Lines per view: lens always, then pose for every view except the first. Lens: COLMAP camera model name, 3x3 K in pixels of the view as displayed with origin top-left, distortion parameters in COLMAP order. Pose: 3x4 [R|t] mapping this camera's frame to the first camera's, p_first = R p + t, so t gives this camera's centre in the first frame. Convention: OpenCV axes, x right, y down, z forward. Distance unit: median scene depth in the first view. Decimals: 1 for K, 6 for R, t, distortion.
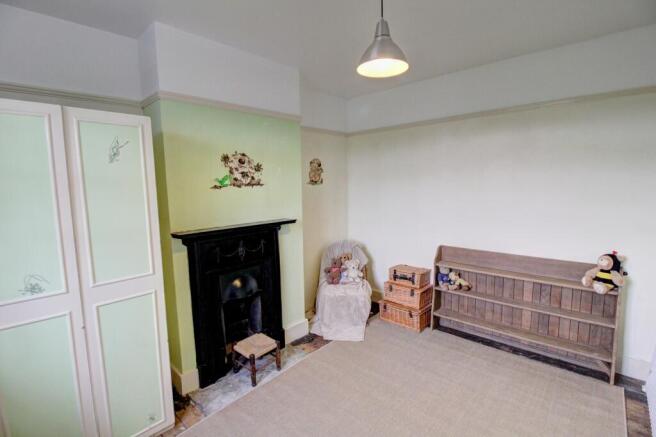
lens RADIAL K [[308.9, 0, 329.3], [0, 308.9, 217.7], [0, 0, 1]] dist [-0.004778, -0.000324]
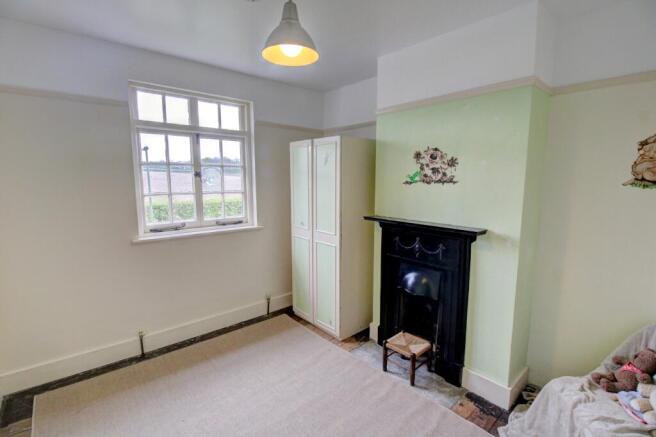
lens RADIAL K [[308.9, 0, 327.8], [0, 308.9, 217.8], [0, 0, 1]] dist [-0.004778, -0.000324]
pose [[-0.113476, 0.140720, -0.983525, 0.713769], [-0.120995, 0.980594, 0.154261, -0.105469], [0.986146, 0.136507, -0.094247, 0.794862]]
